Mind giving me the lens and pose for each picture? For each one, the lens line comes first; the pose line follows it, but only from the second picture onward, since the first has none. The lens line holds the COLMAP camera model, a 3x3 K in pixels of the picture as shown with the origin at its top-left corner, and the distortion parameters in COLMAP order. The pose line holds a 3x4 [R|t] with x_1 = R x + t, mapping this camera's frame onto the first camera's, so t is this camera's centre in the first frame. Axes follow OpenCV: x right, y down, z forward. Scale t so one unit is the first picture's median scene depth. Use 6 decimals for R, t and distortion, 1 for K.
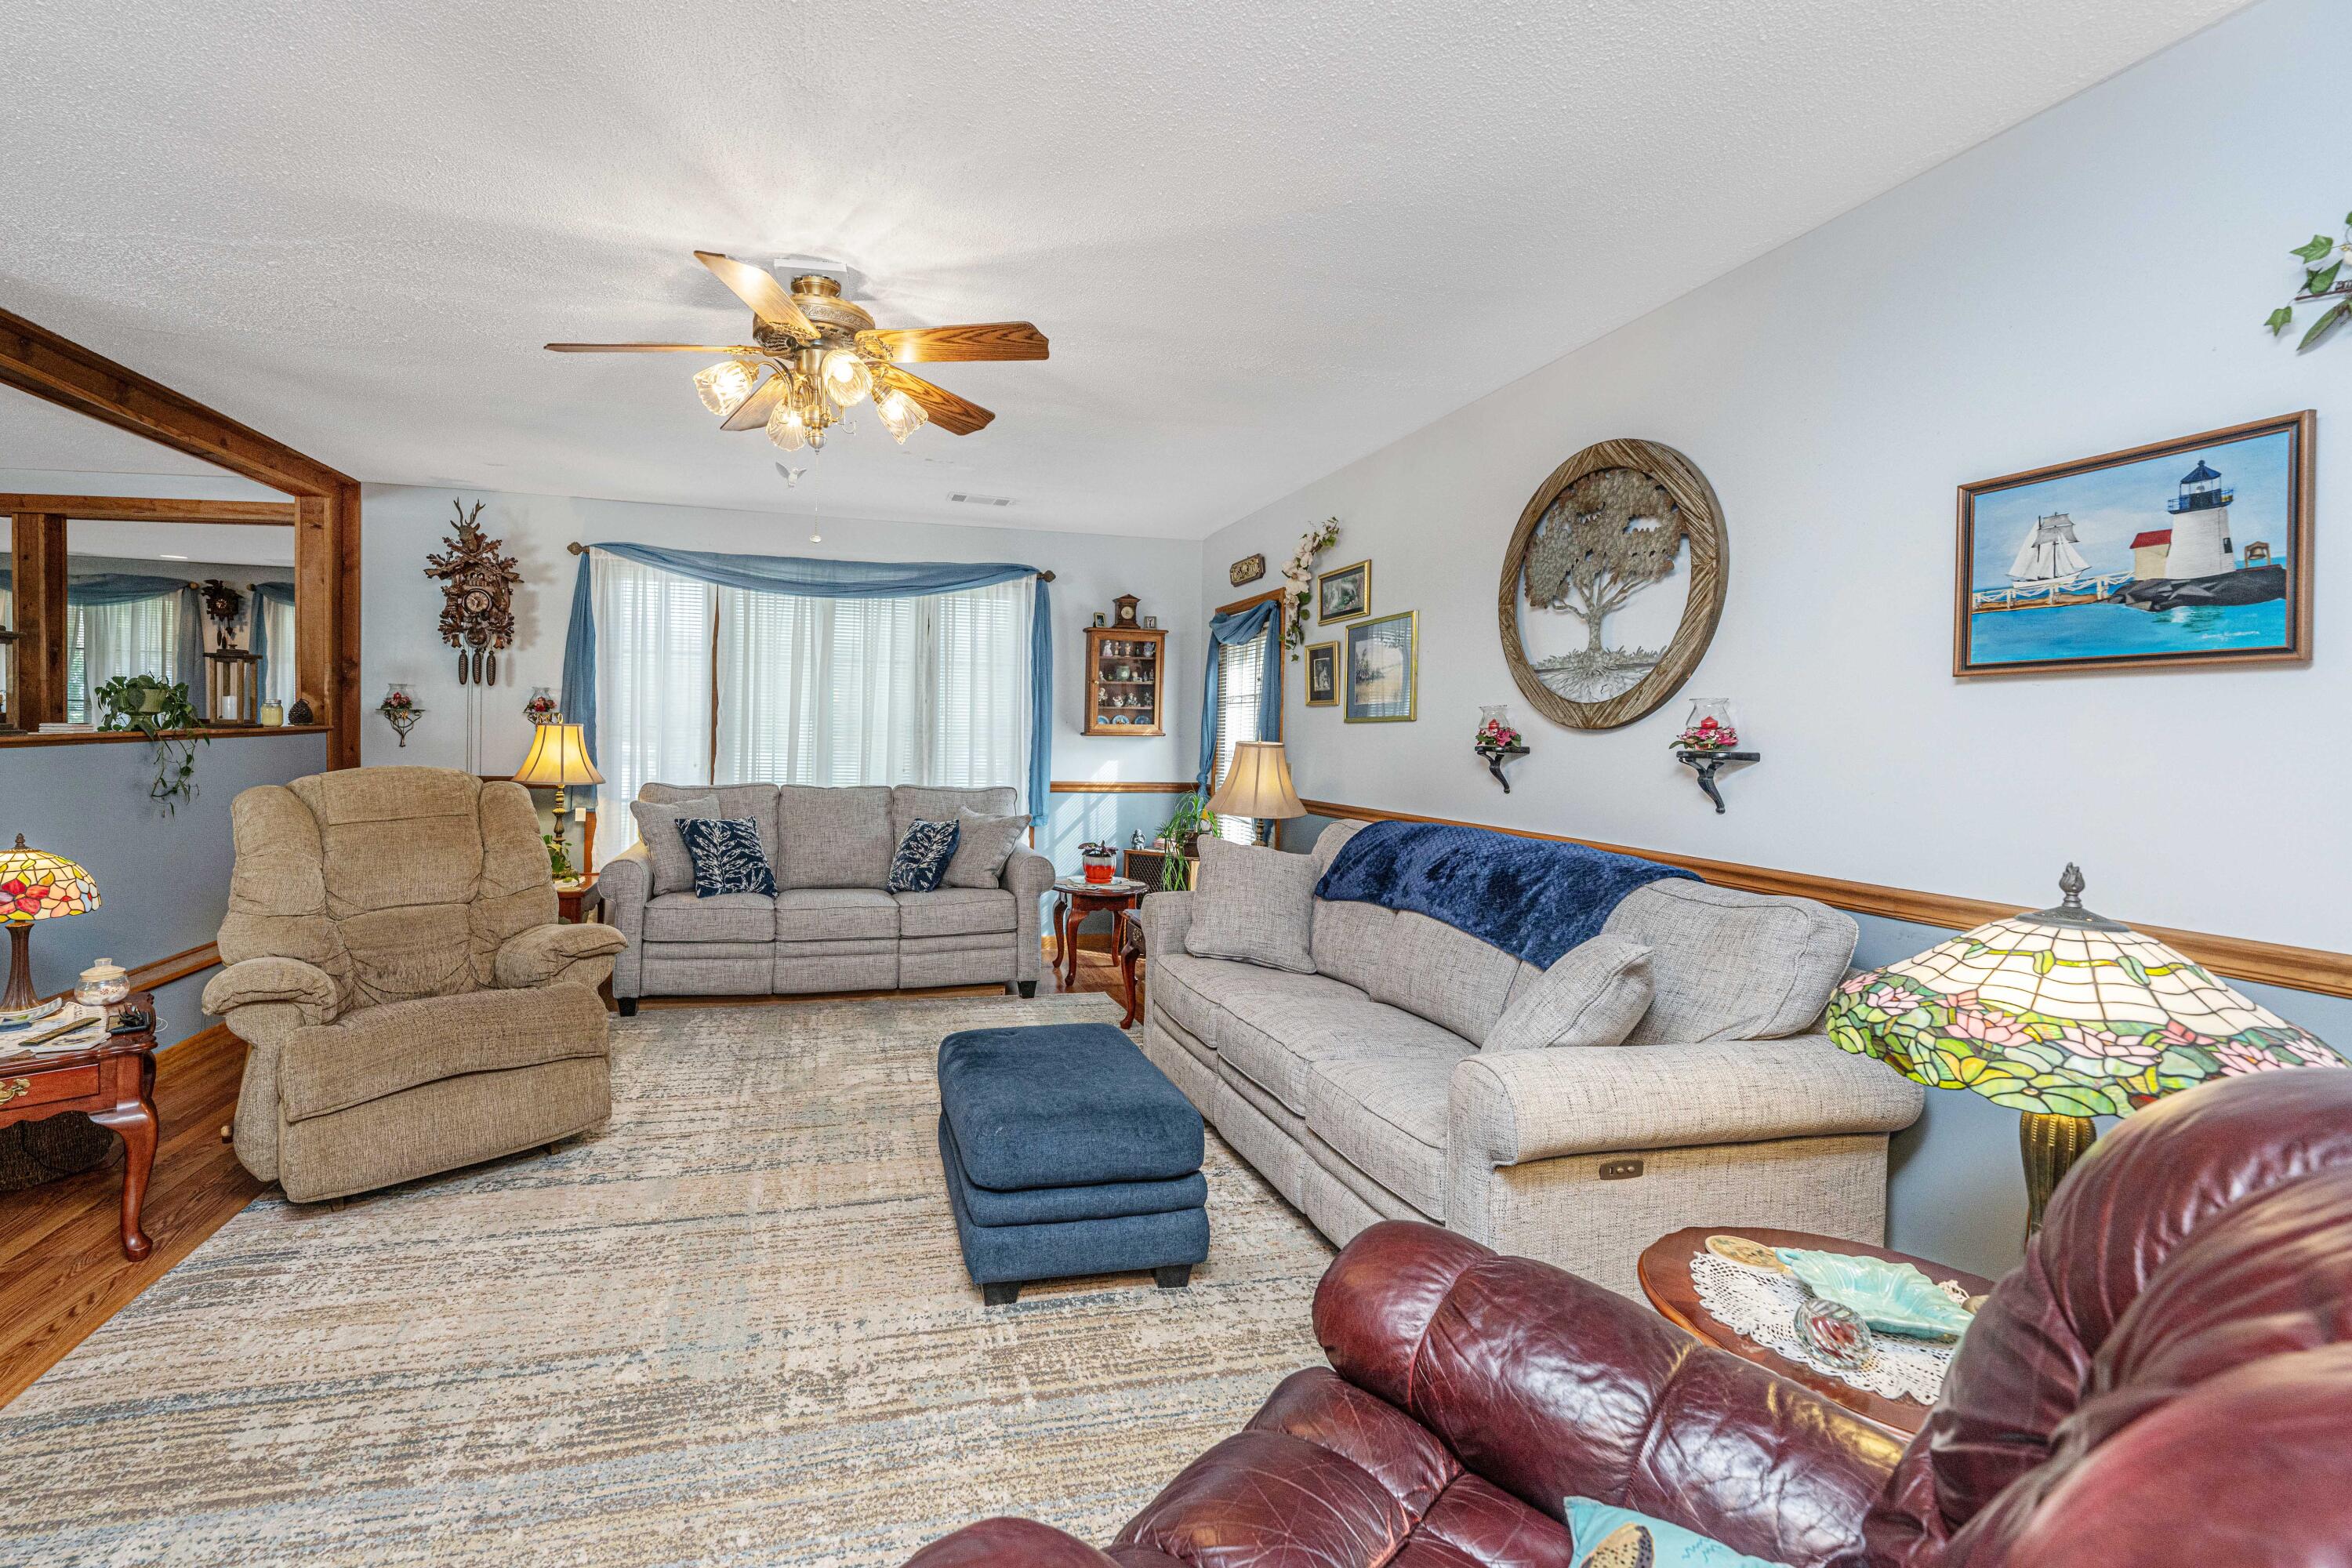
lens RADIAL K [[953.3, 0, 1009.2], [0, 953.3, 740.1], [0, 0, 1]] dist [-0.000627, 0.000187]
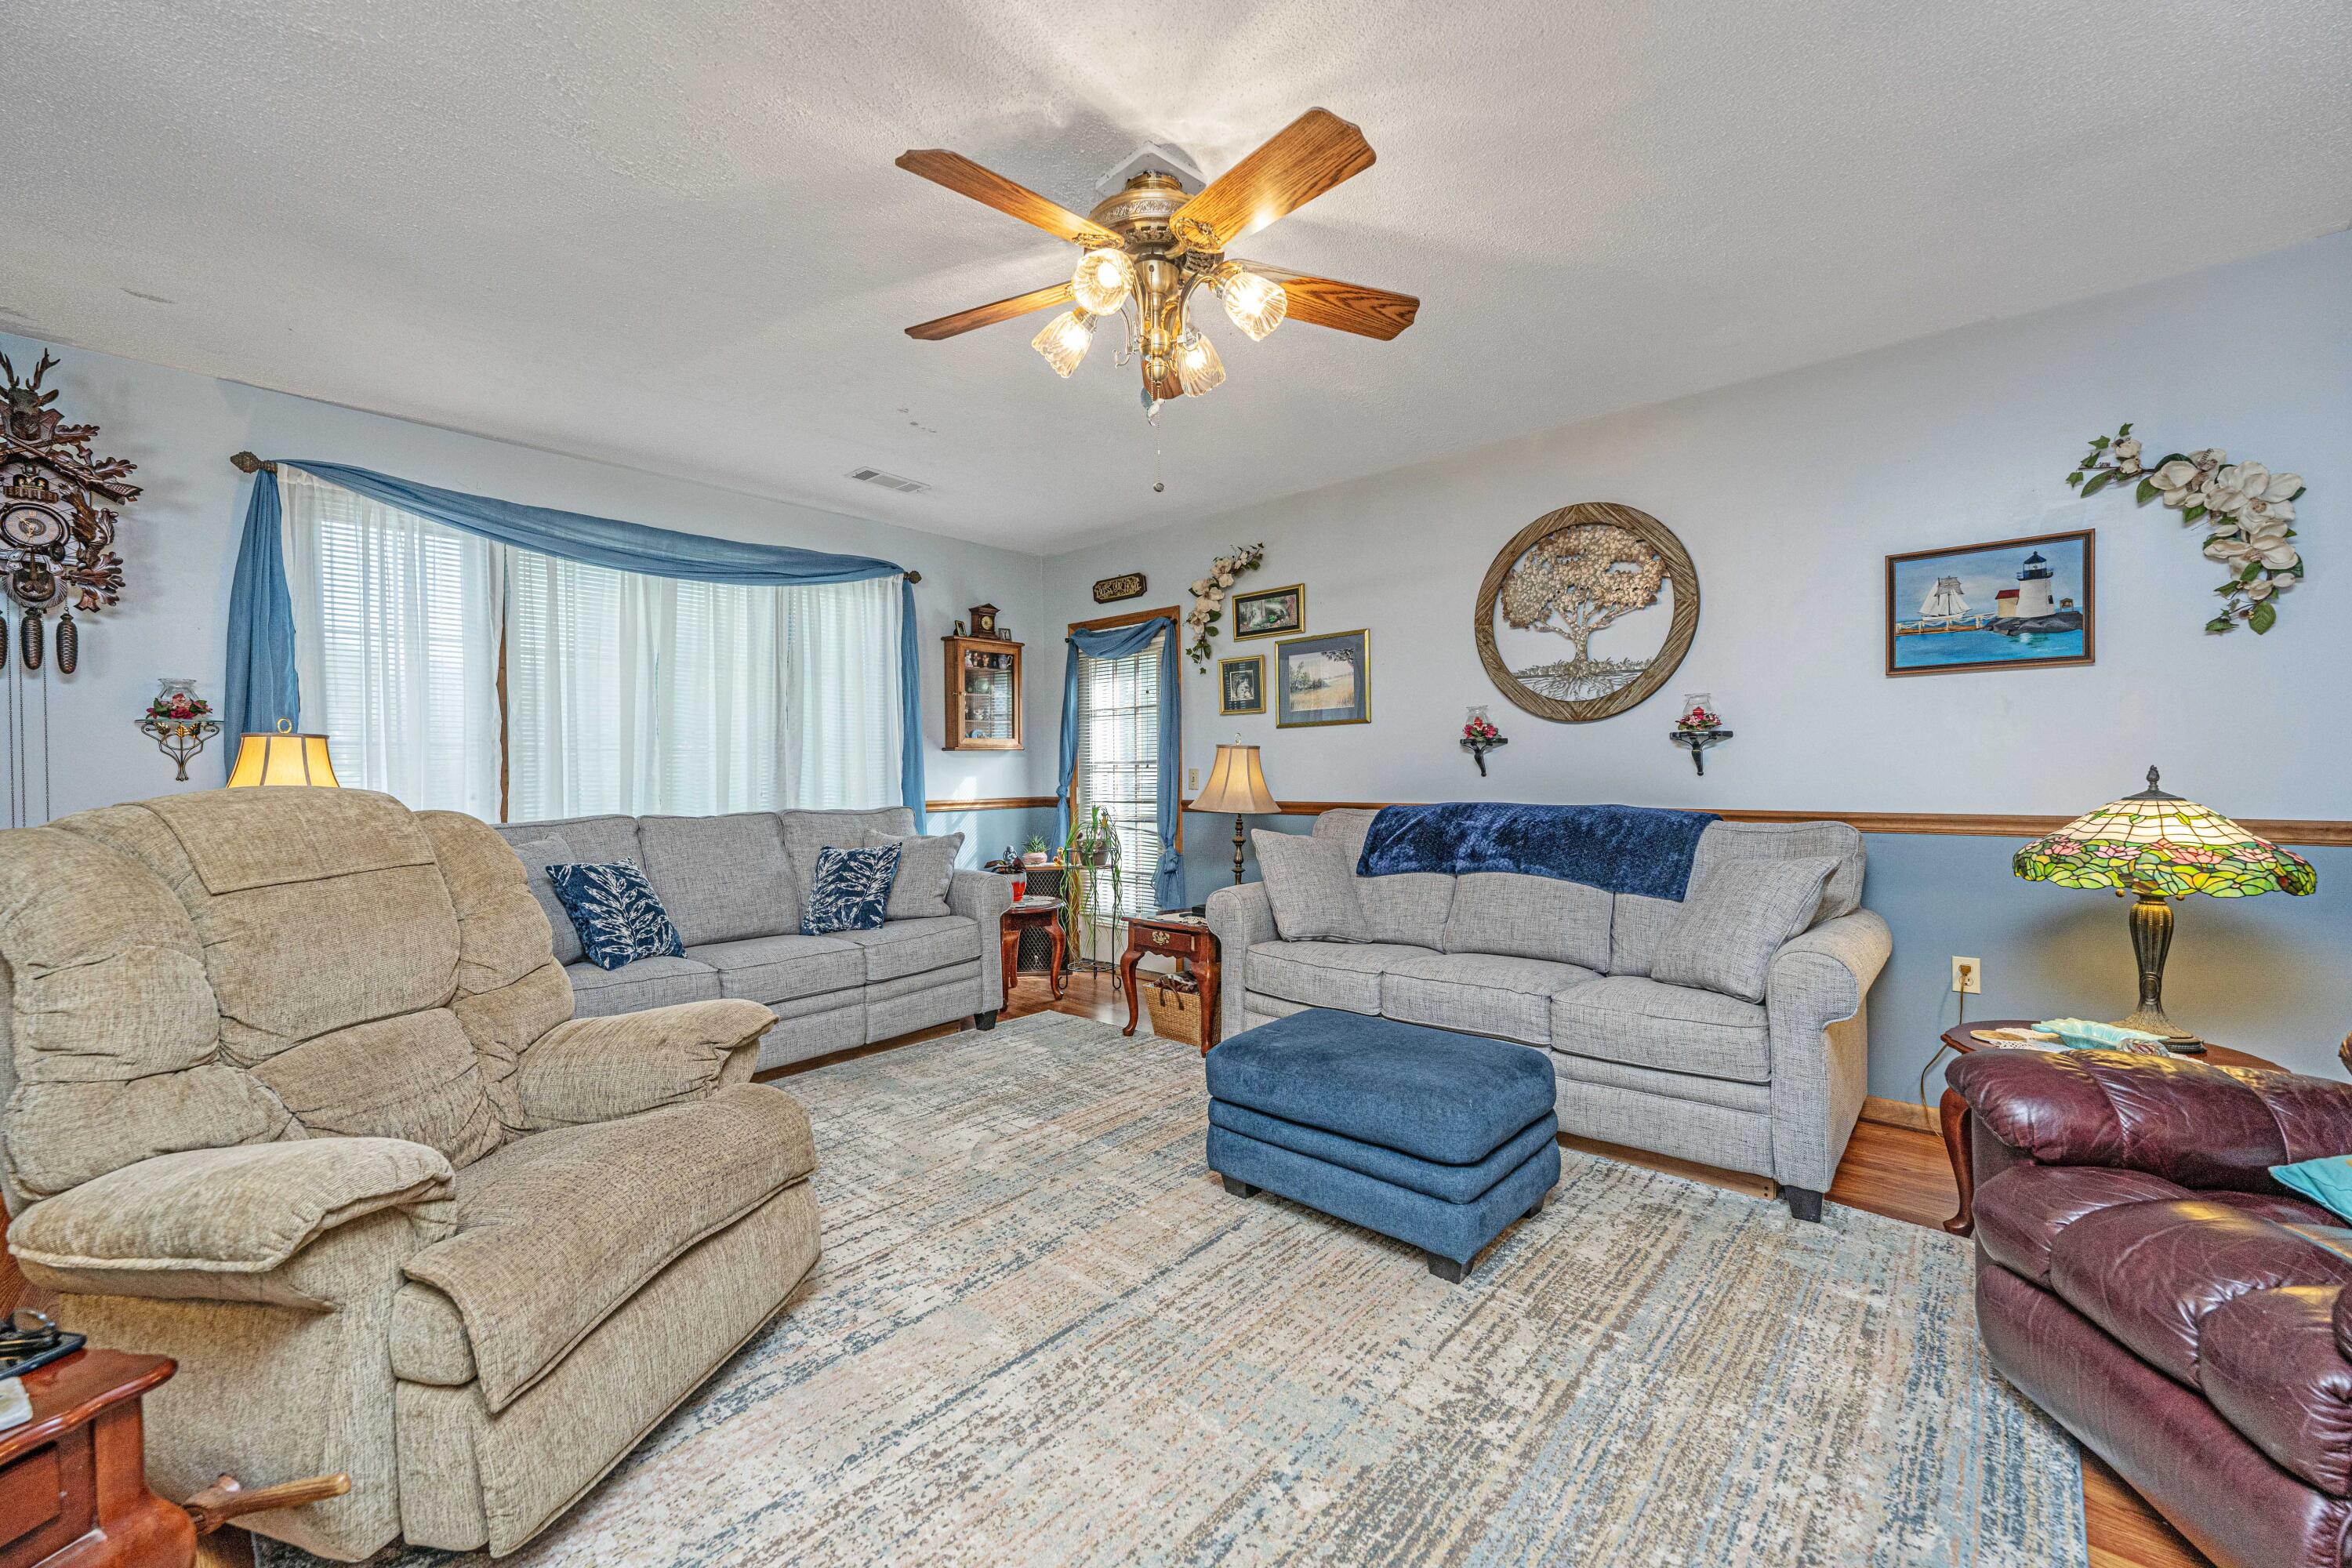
lens RADIAL K [[953.3, 0, 1121.9], [0, 953.3, 757.5], [0, 0, 1]] dist [-0.000627, 0.000187]
pose [[0.817267, -0.016393, 0.576026, -0.452414], [0.028797, 0.999508, -0.012413, 0.025738], [-0.575539, 0.026733, 0.817337, 0.196989]]
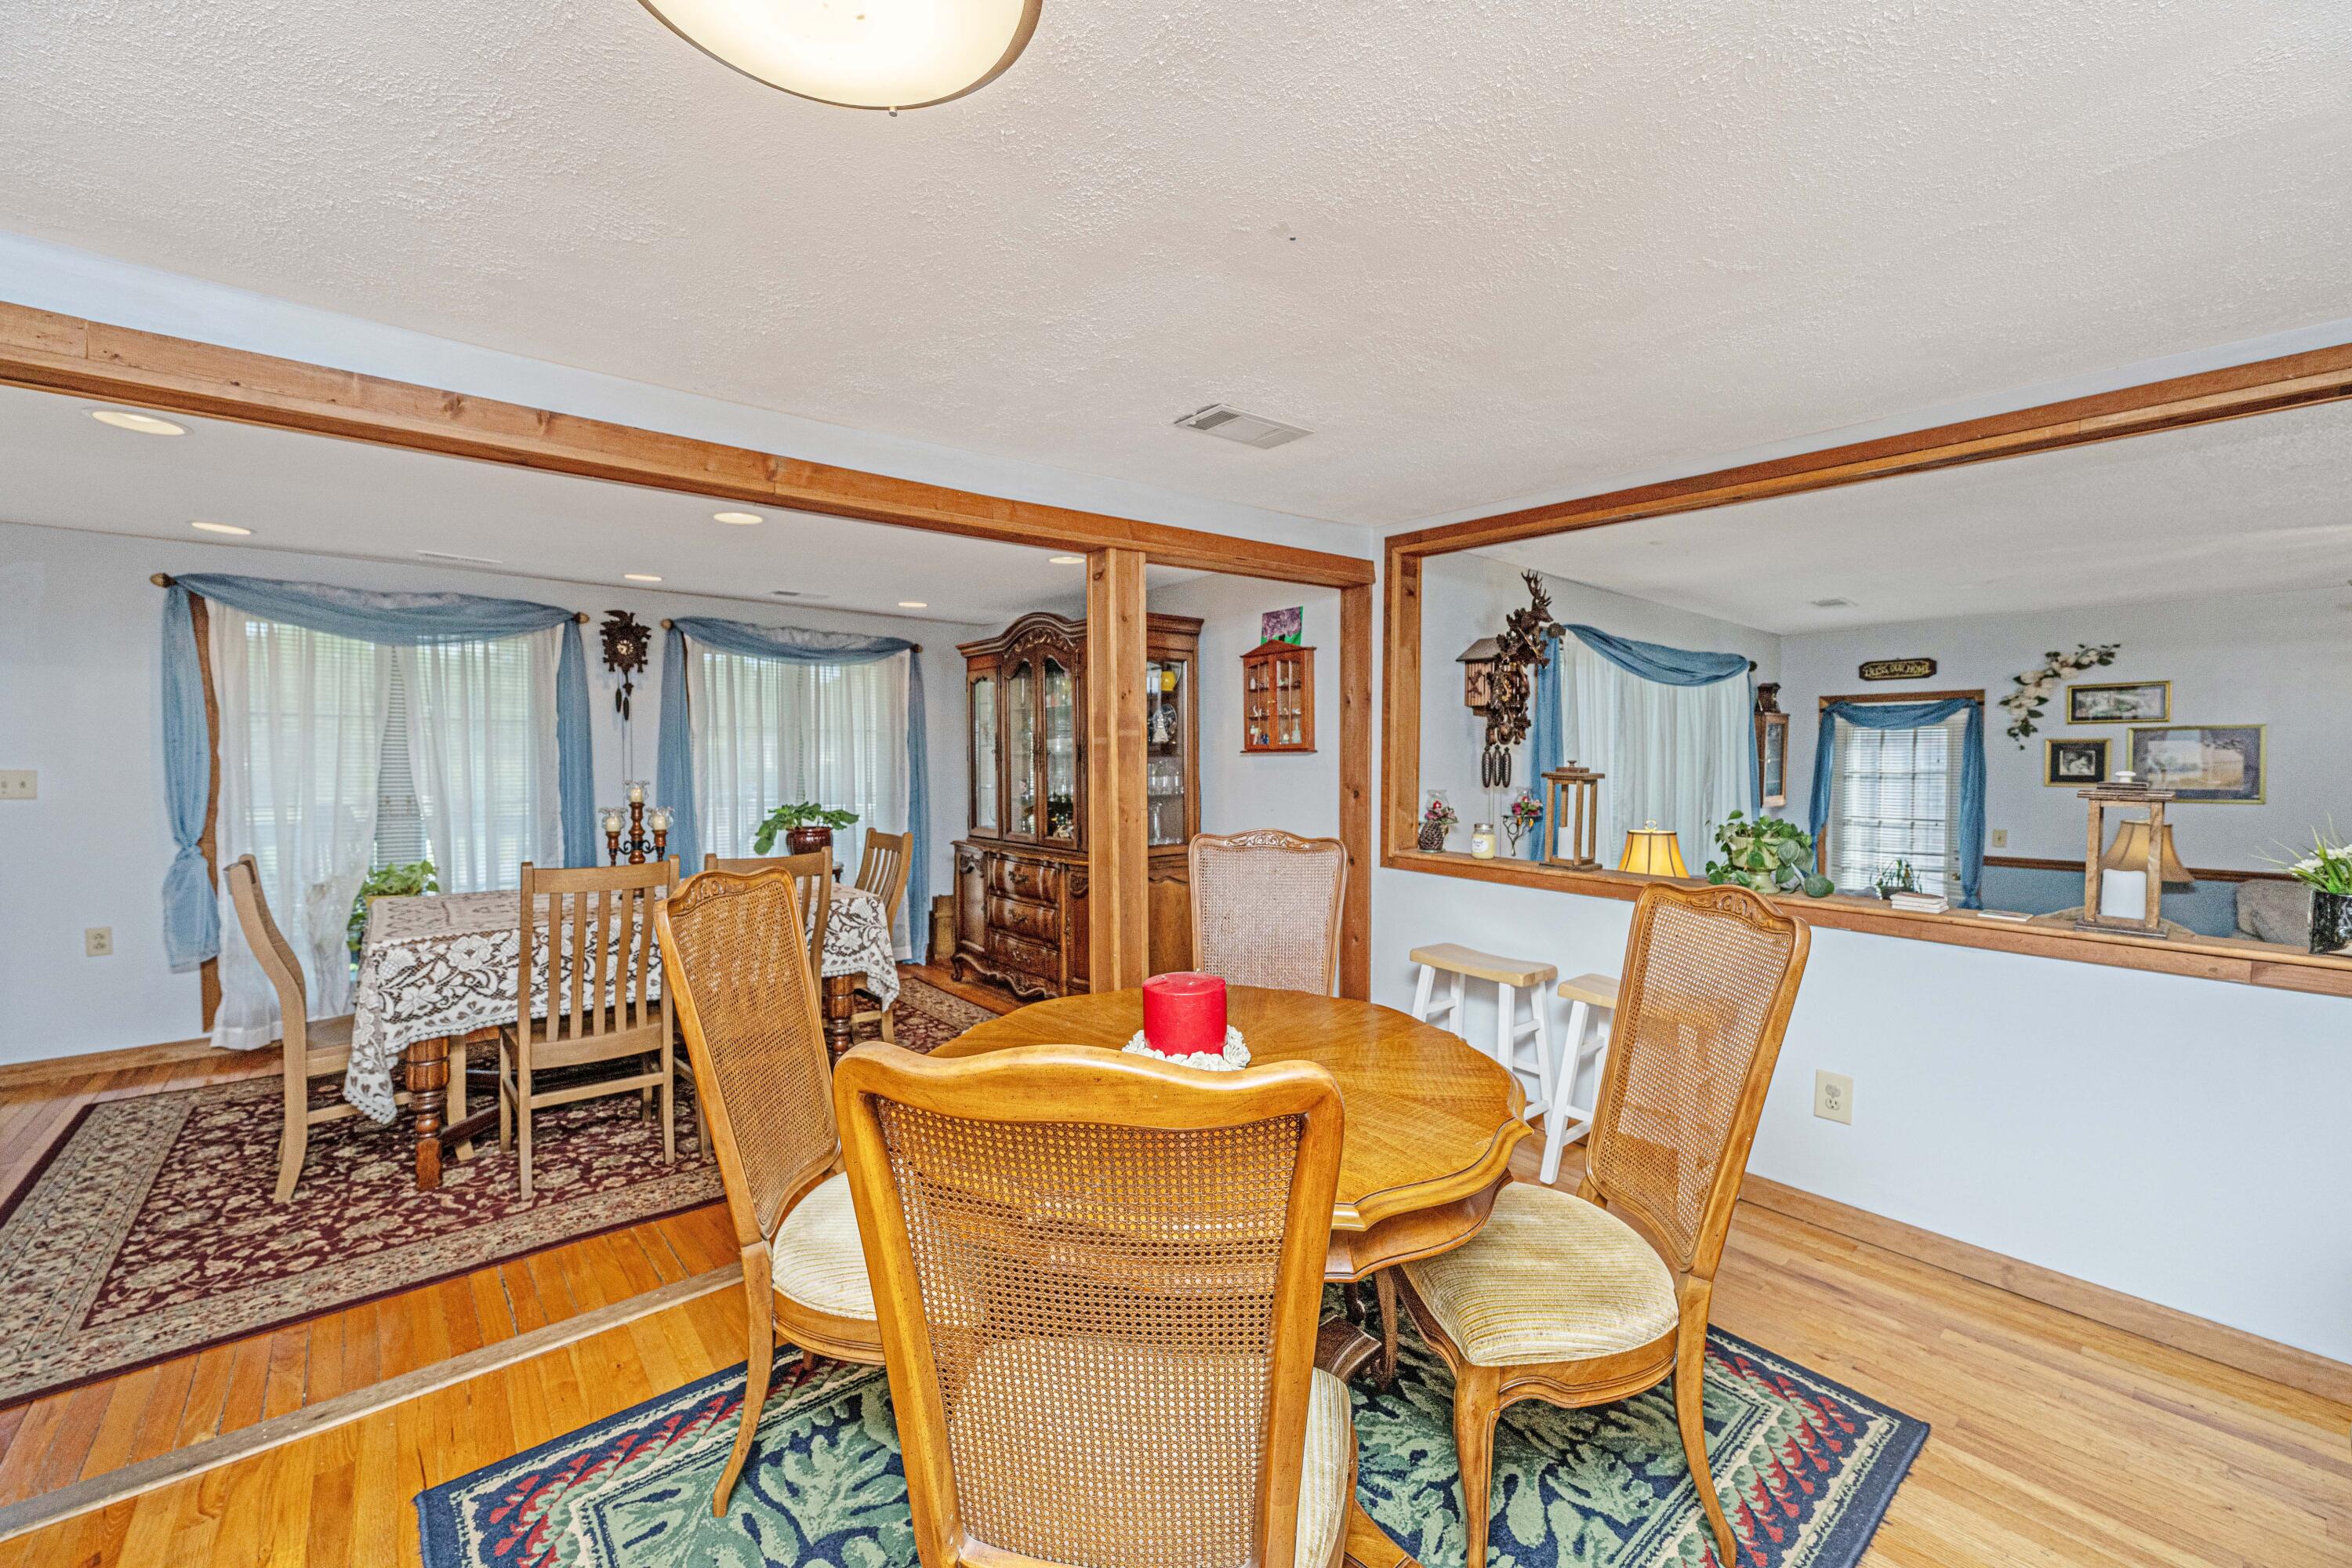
lens RADIAL K [[953.3, 0, 1157.7], [0, 953.3, 764.9], [0, 0, 1]] dist [-0.000627, 0.000187]
pose [[0.878270, -0.022819, 0.477621, -1.480993], [0.022936, 0.999721, 0.005588, -0.109566], [-0.477615, 0.006047, 0.878548, 0.499987]]
